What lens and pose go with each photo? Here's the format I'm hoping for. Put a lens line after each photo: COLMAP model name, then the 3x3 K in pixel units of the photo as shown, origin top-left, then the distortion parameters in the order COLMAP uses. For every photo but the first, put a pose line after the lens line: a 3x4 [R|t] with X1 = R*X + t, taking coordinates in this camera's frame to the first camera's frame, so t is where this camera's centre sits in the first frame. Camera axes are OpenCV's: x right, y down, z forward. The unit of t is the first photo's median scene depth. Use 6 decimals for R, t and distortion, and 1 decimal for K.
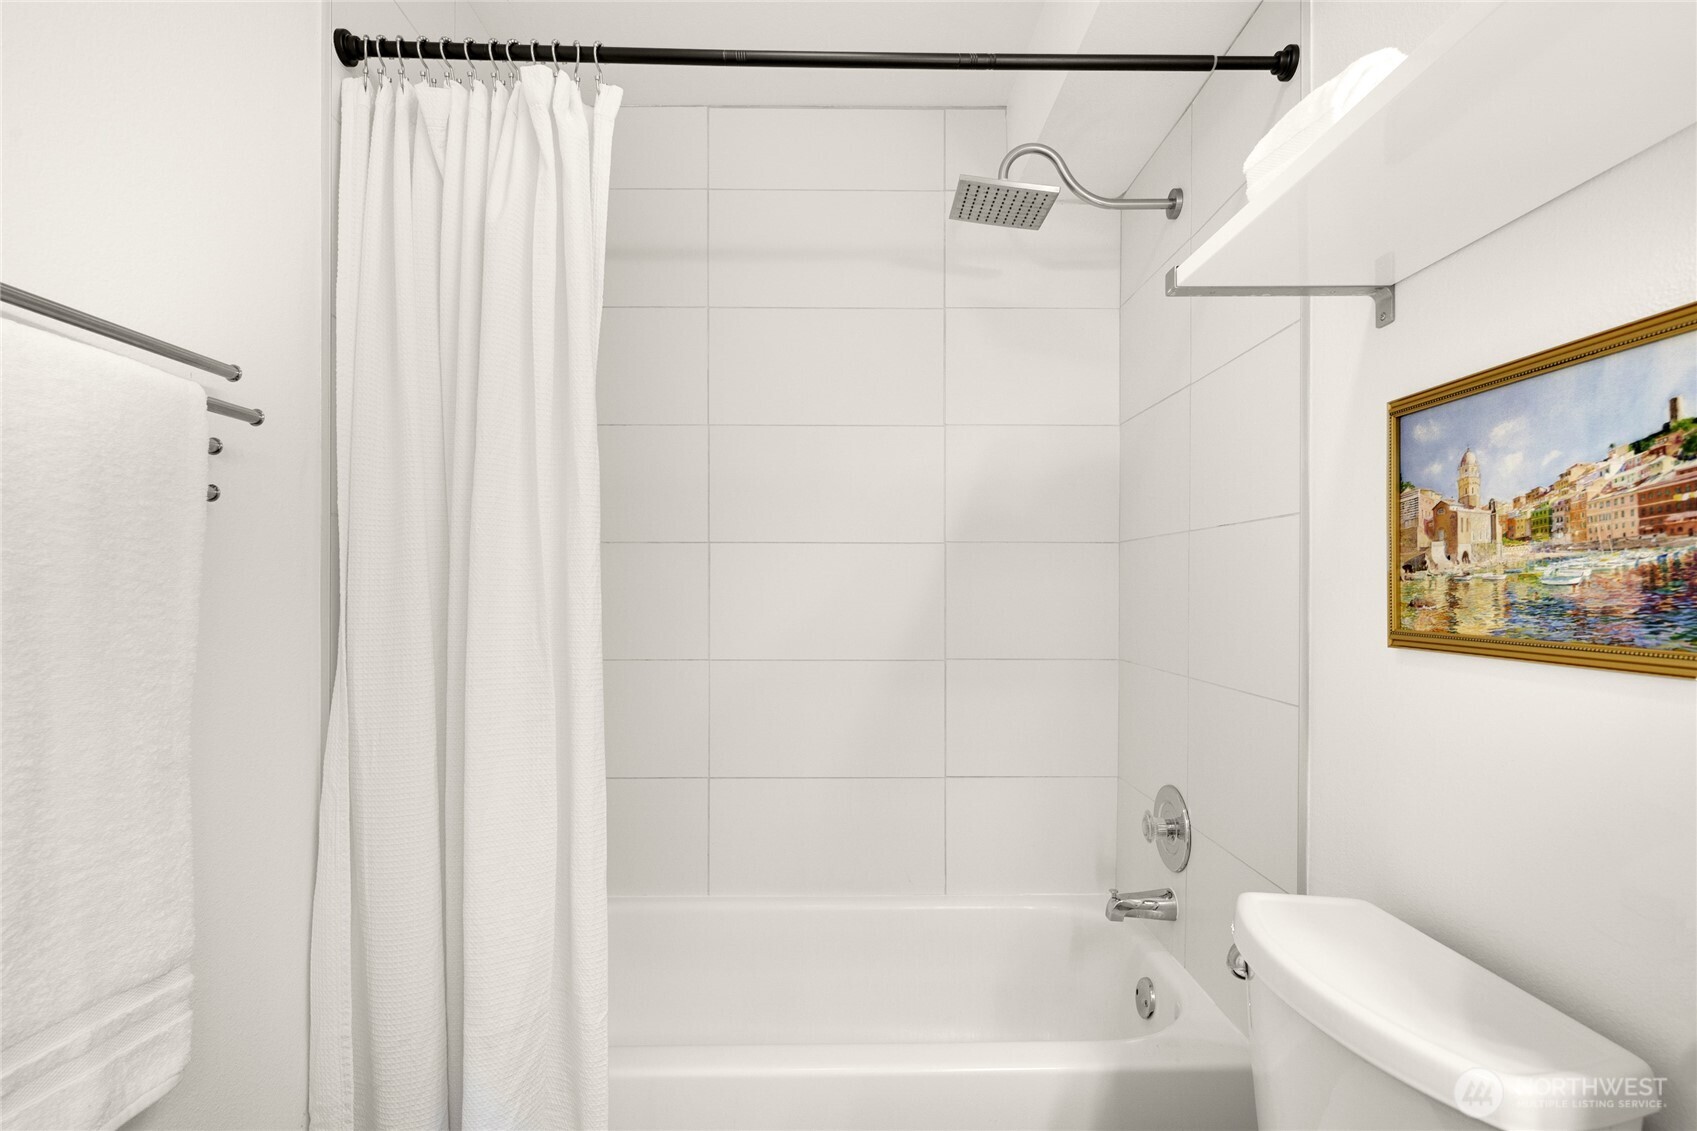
lens RADIAL K [[817.5, 0, 844.4], [0, 817.5, 590.8], [0, 0, 1]] dist [0.000205, -0.000978]
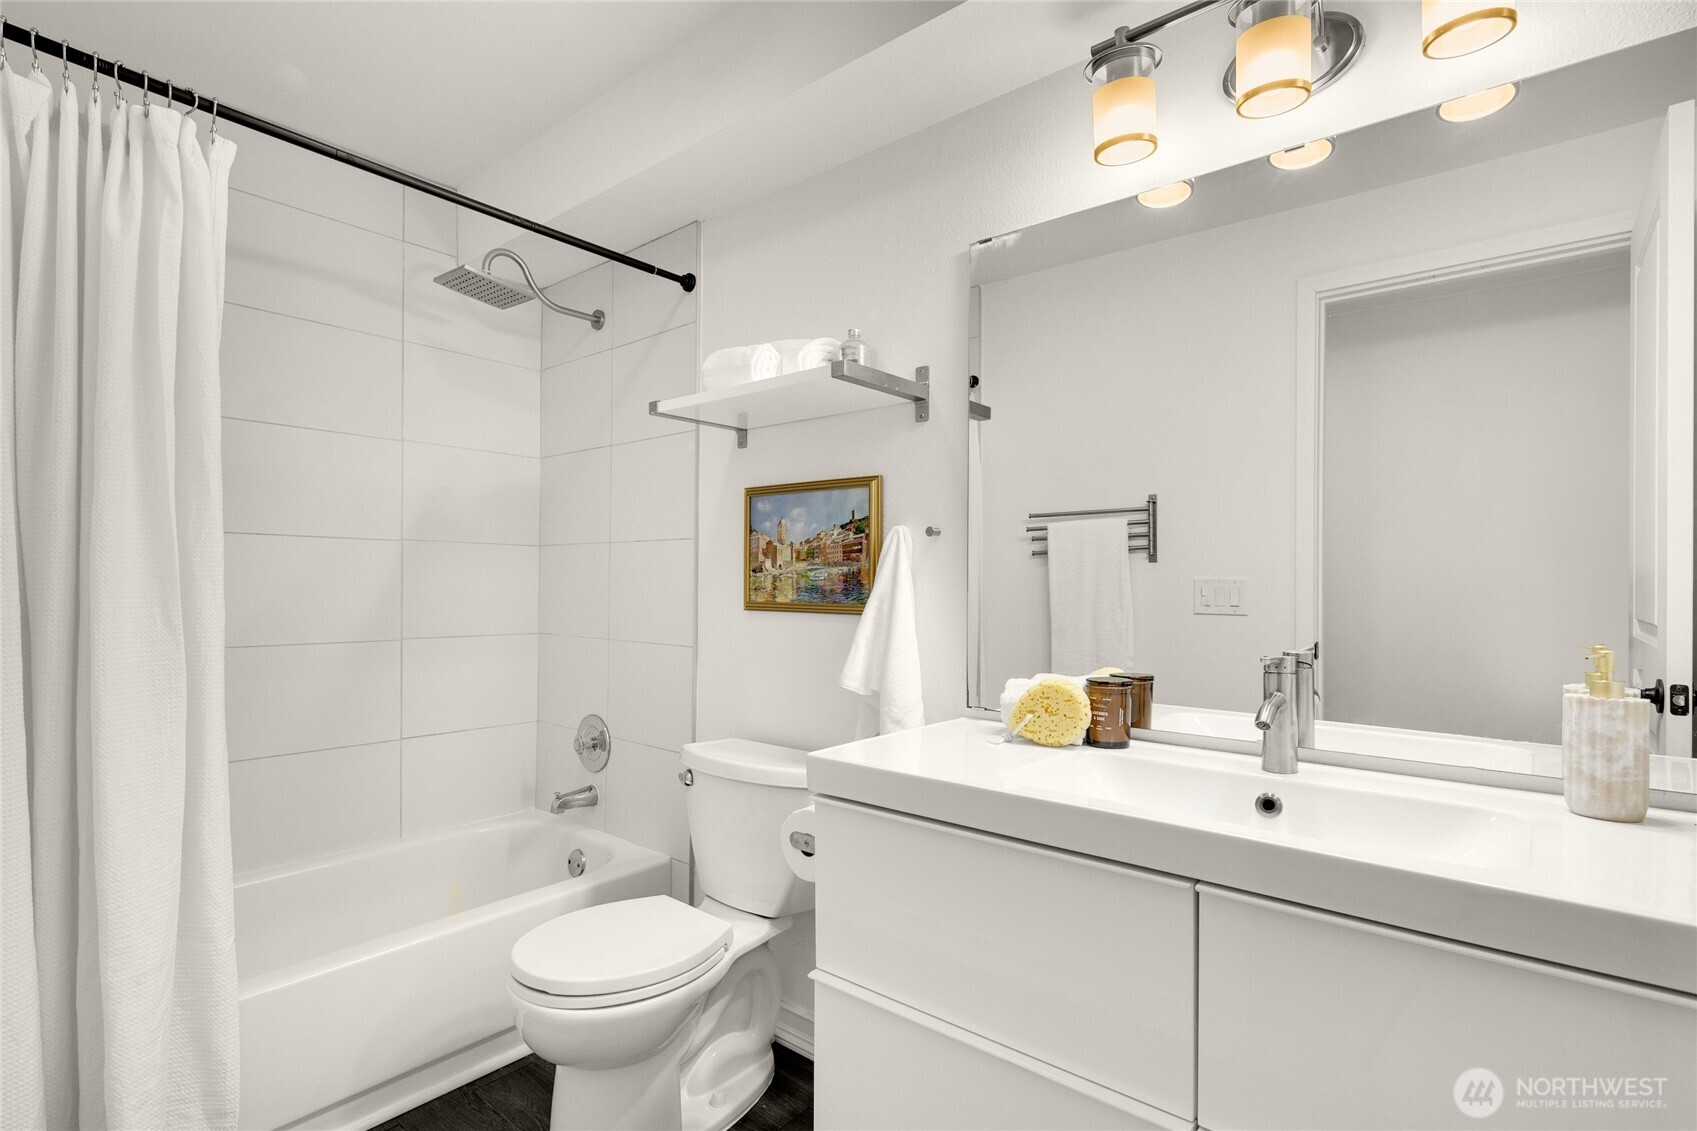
lens RADIAL K [[817.5, 0, 844.4], [0, 817.5, 590.8], [0, 0, 1]] dist [0.000205, -0.000978]
pose [[0.644284, -0.001766, 0.764784, -0.766338], [-0.004280, 0.999973, 0.005914, 0.008755], [-0.764774, -0.007083, 0.644260, -0.515980]]
